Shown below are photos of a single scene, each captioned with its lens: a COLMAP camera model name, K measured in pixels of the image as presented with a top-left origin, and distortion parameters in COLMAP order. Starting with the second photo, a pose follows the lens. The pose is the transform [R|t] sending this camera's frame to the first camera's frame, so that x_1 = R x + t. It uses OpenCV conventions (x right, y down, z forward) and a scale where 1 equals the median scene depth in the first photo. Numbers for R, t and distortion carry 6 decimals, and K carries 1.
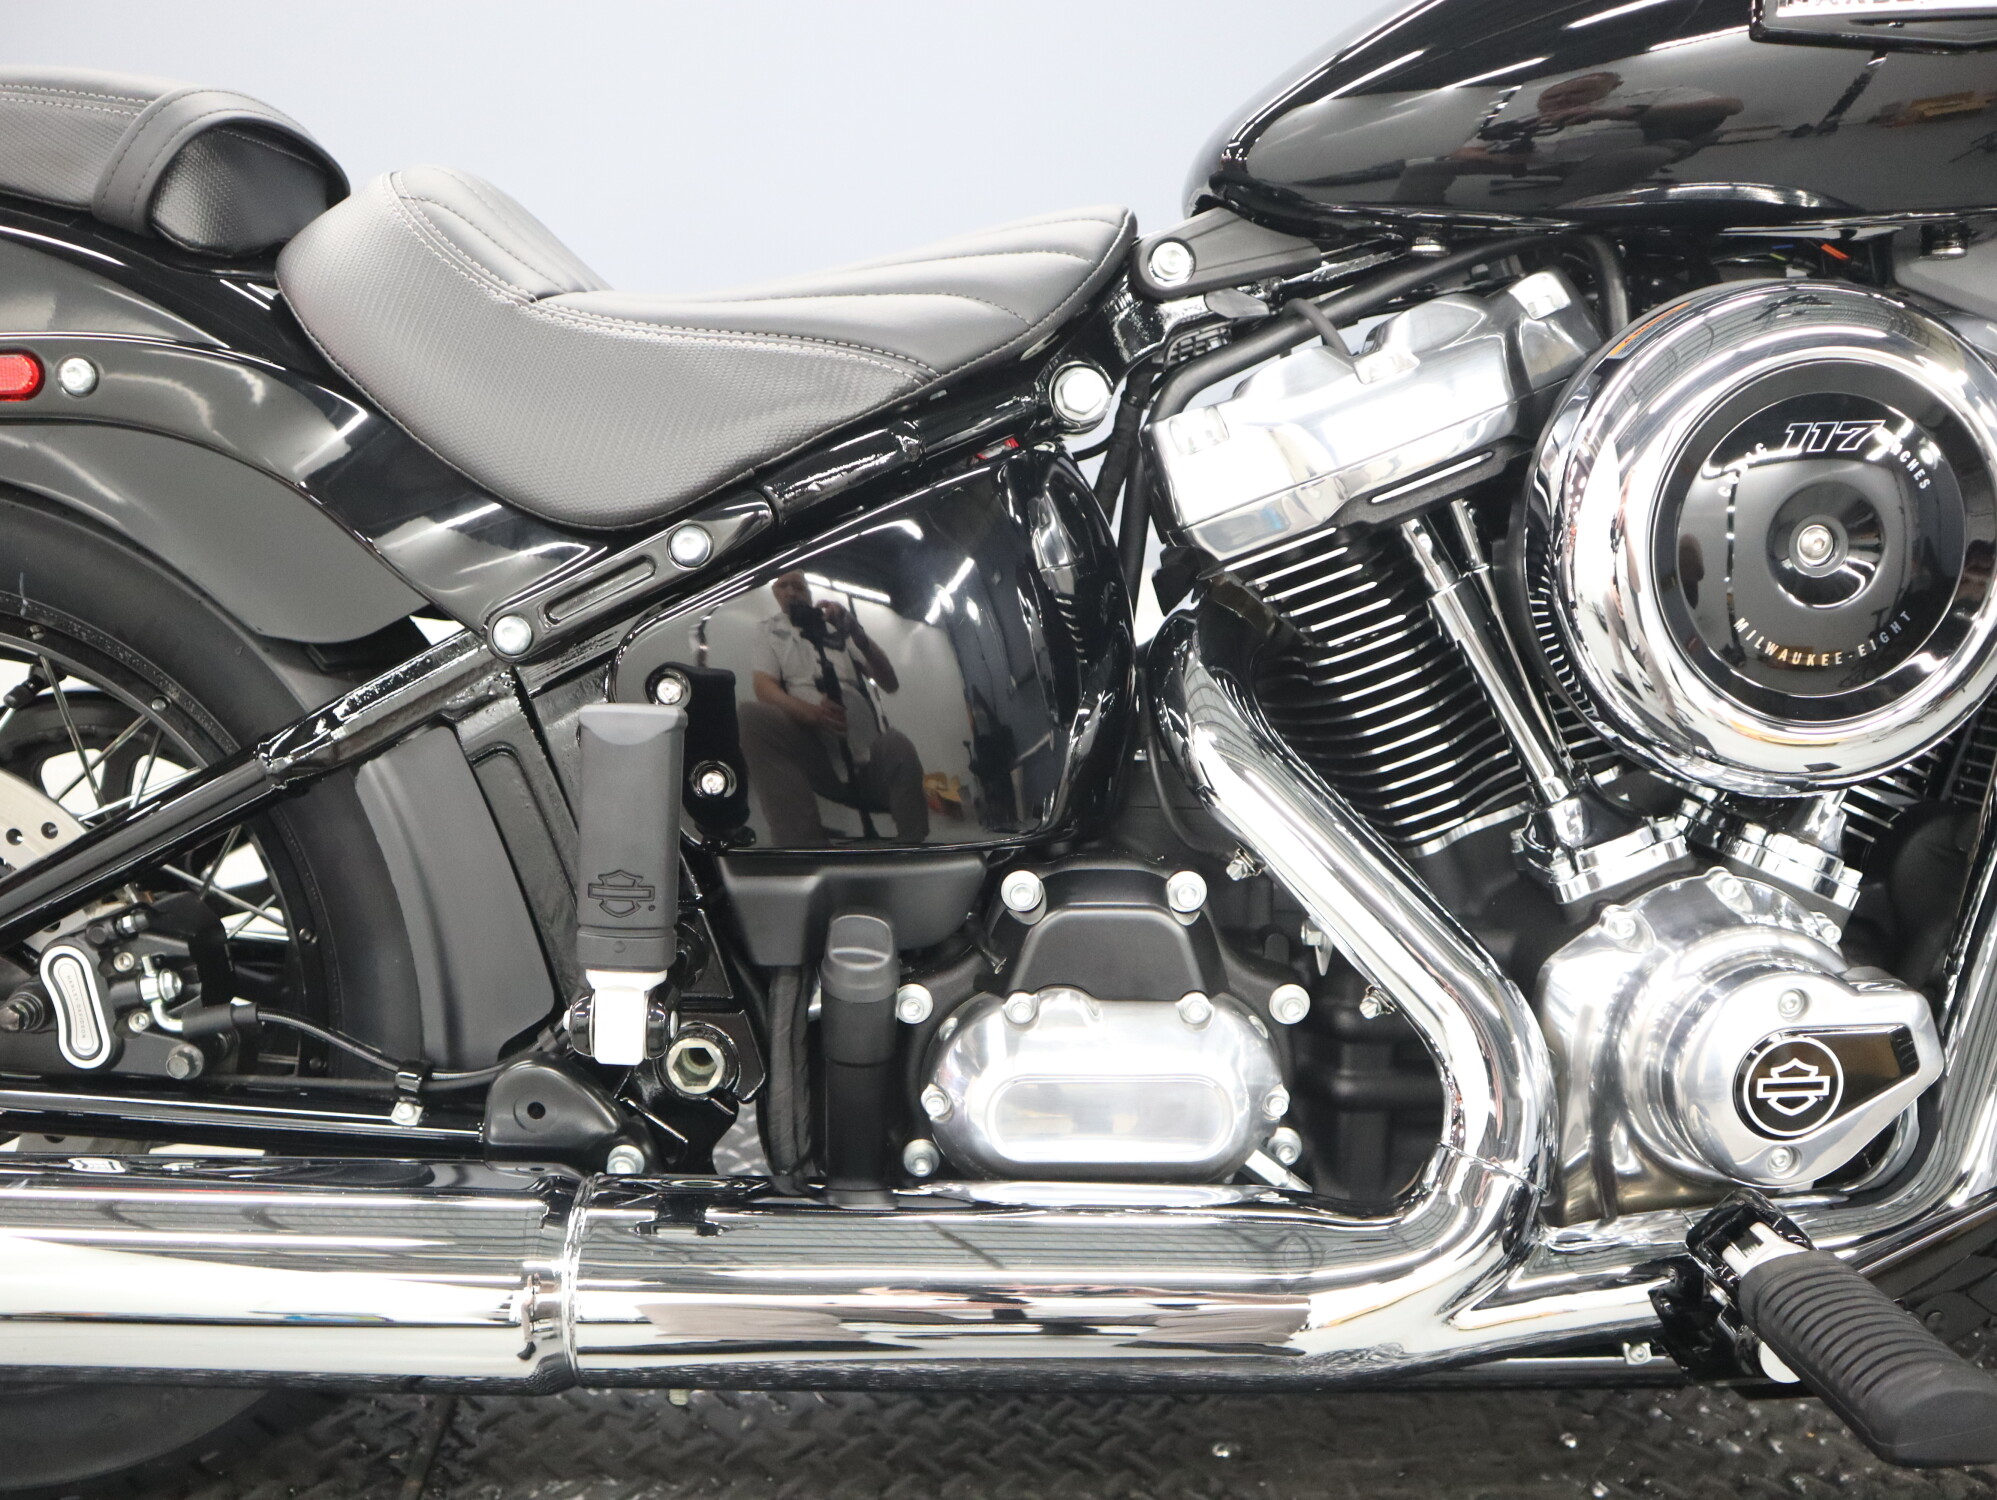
lens RADIAL K [[1578.9, 0, 994.8], [0, 1578.9, 763.8], [0, 0, 1]] dist [-0.120816, 0.077037]
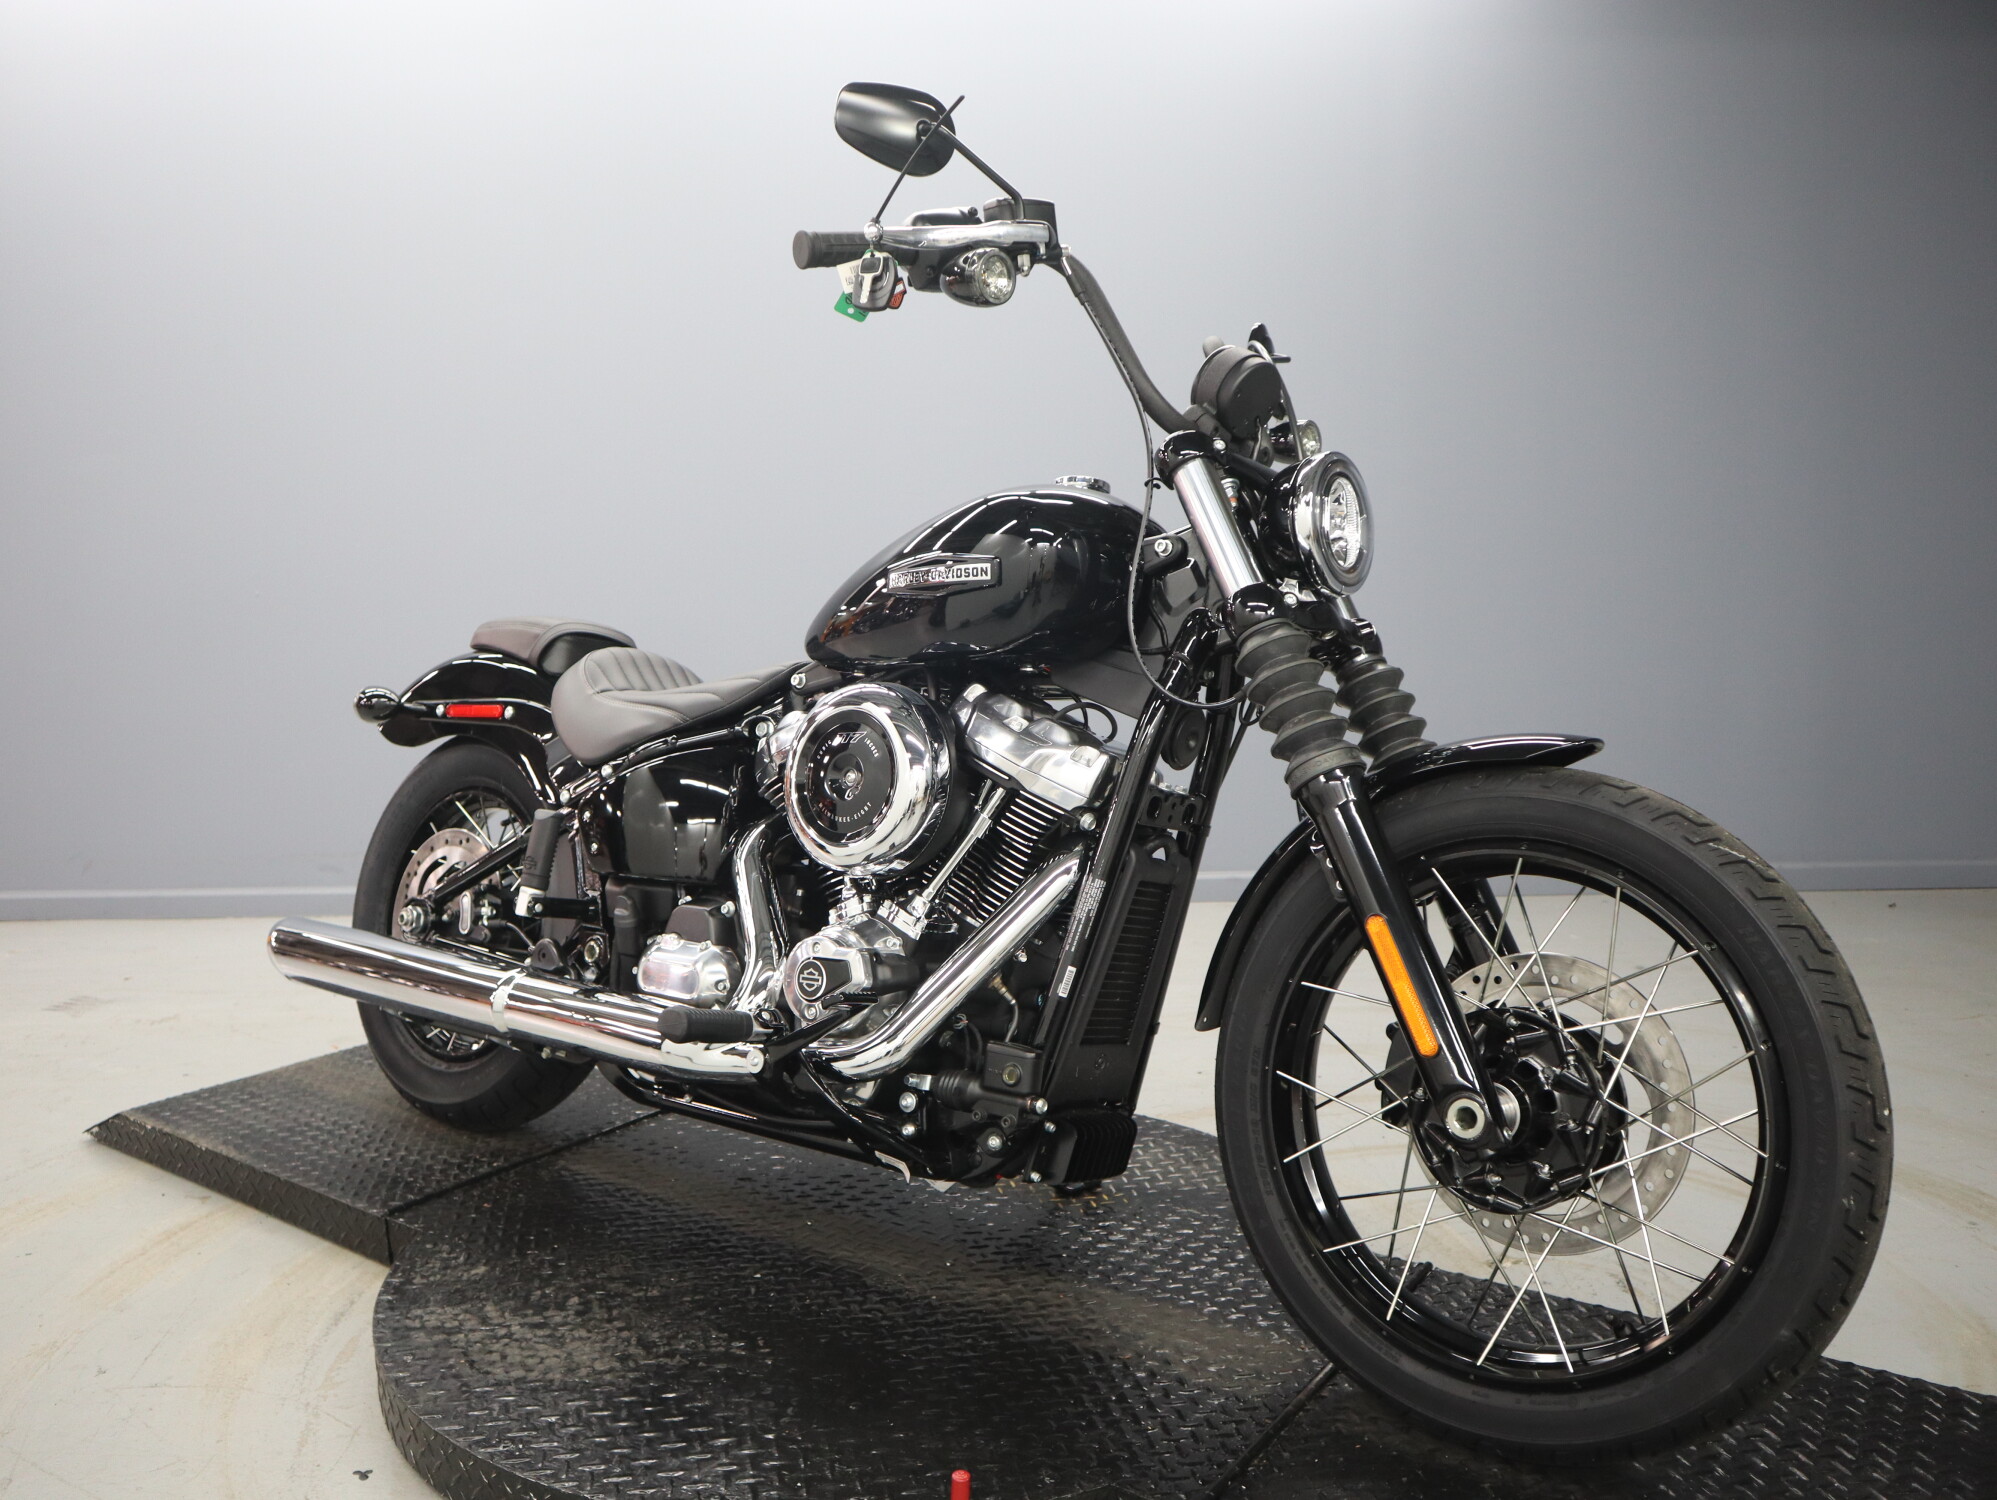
lens RADIAL K [[1578.9, 0, 994.8], [0, 1578.9, 763.8], [0, 0, 1]] dist [-0.120816, 0.077037]
pose [[0.790536, 0.024731, -0.611917, 2.060186], [-0.175686, 0.966345, -0.187913, 0.261522], [0.586675, 0.256057, 0.768275, -0.814855]]
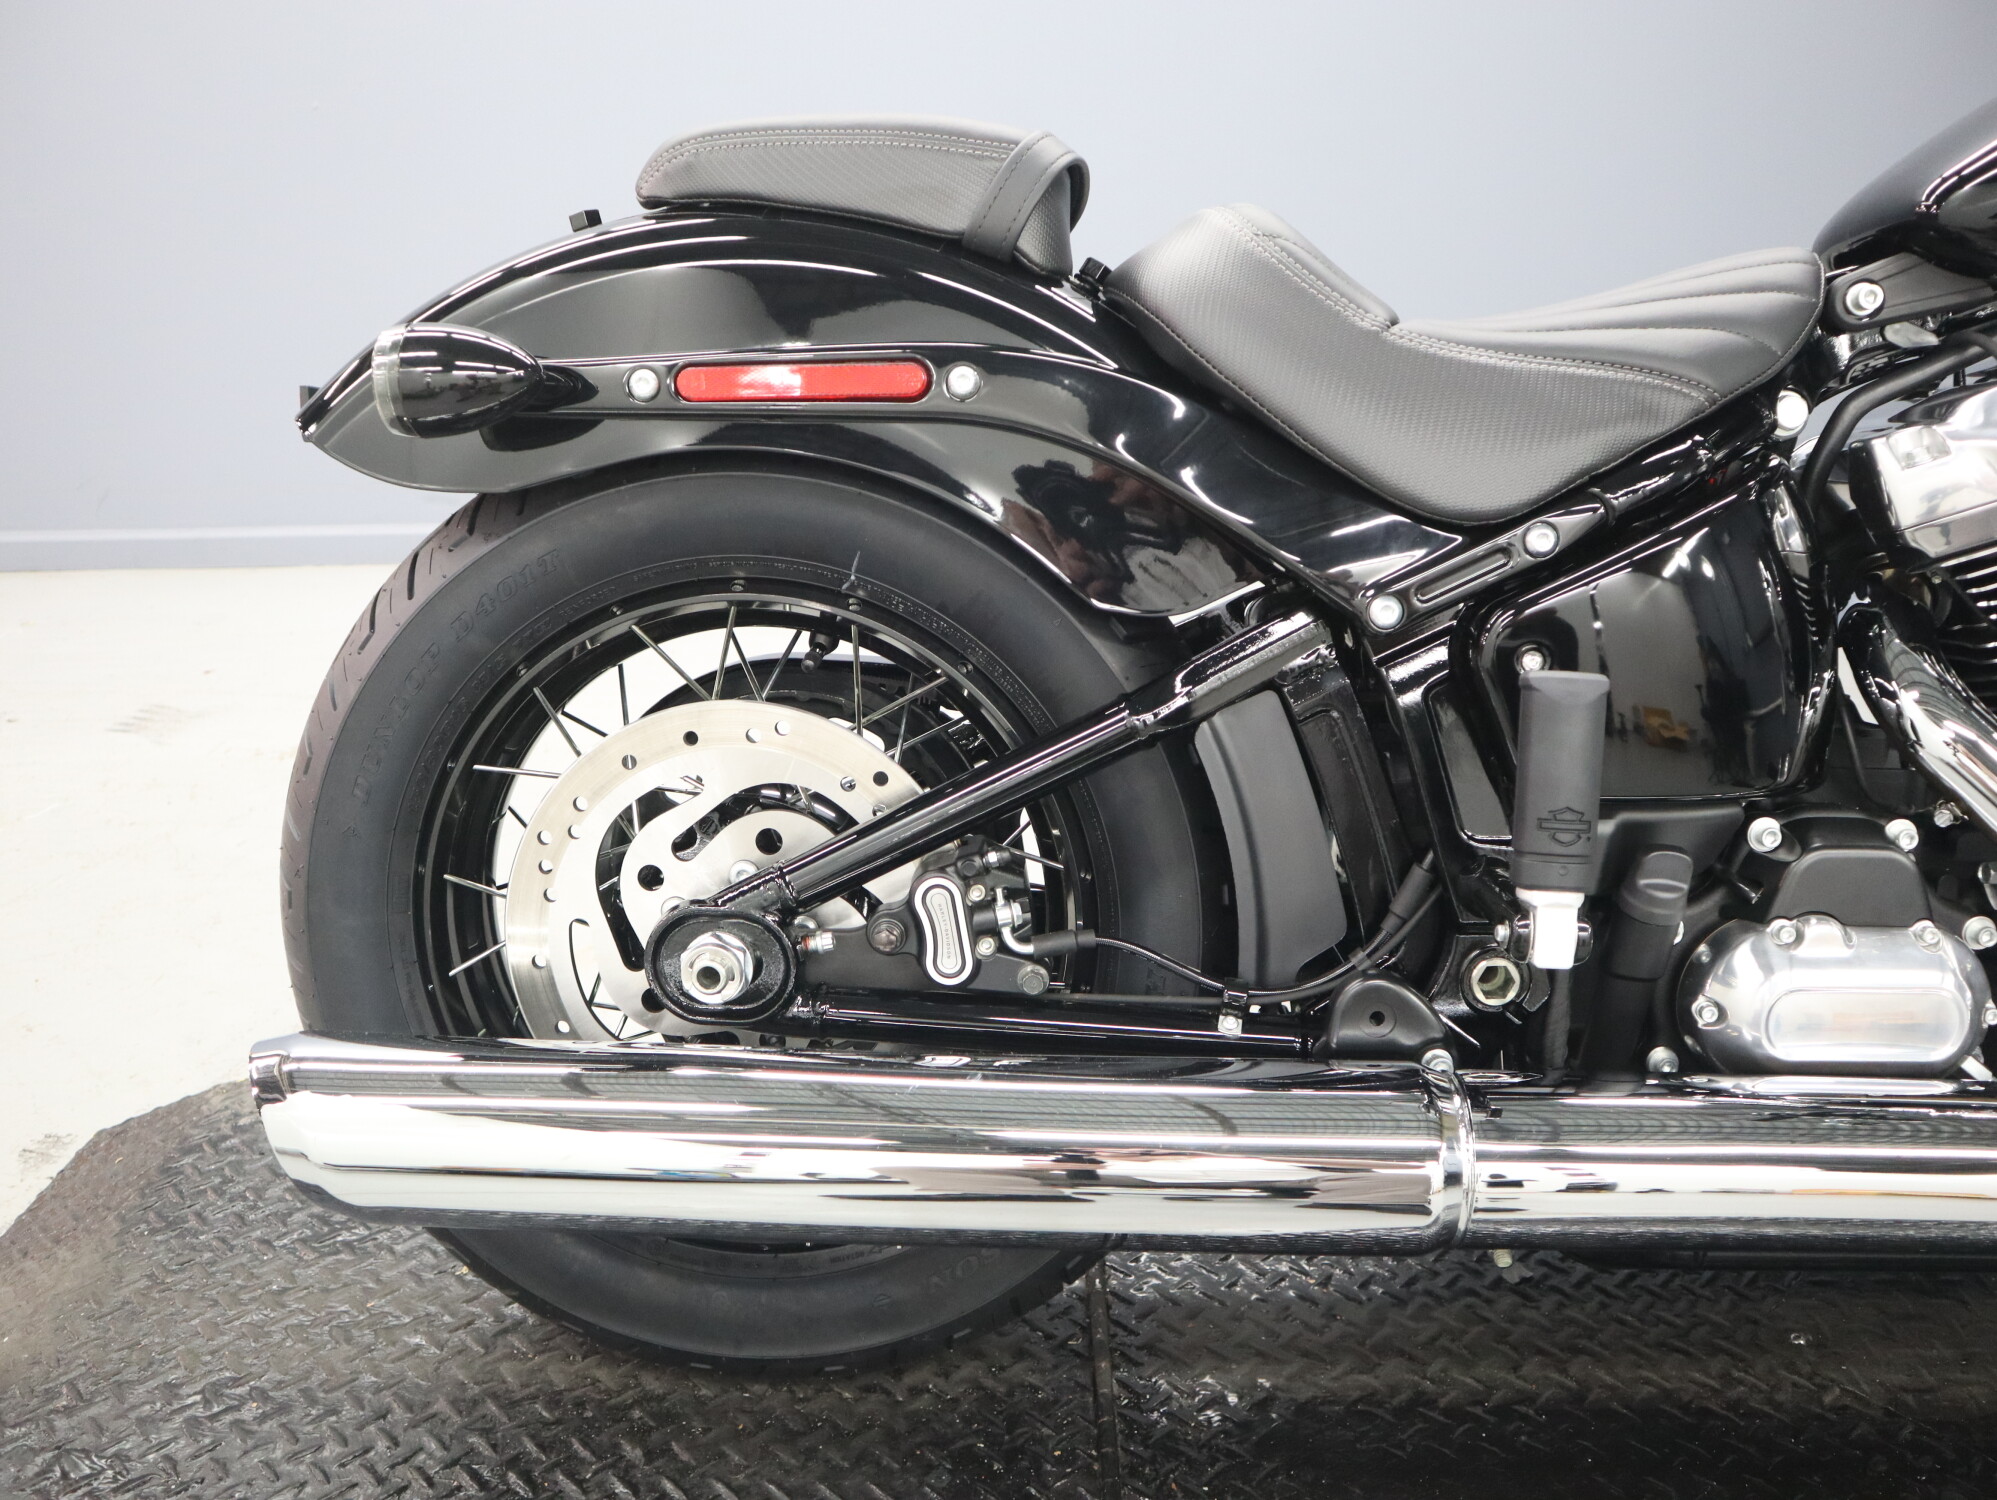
lens RADIAL K [[1578.9, 0, 994.8], [0, 1578.9, 763.8], [0, 0, 1]] dist [-0.120816, 0.077037]
pose [[0.998657, 0.009041, -0.051016, -0.501392], [-0.008541, 0.999913, 0.010011, 0.020730], [0.051102, -0.009562, 0.998648, -0.182467]]
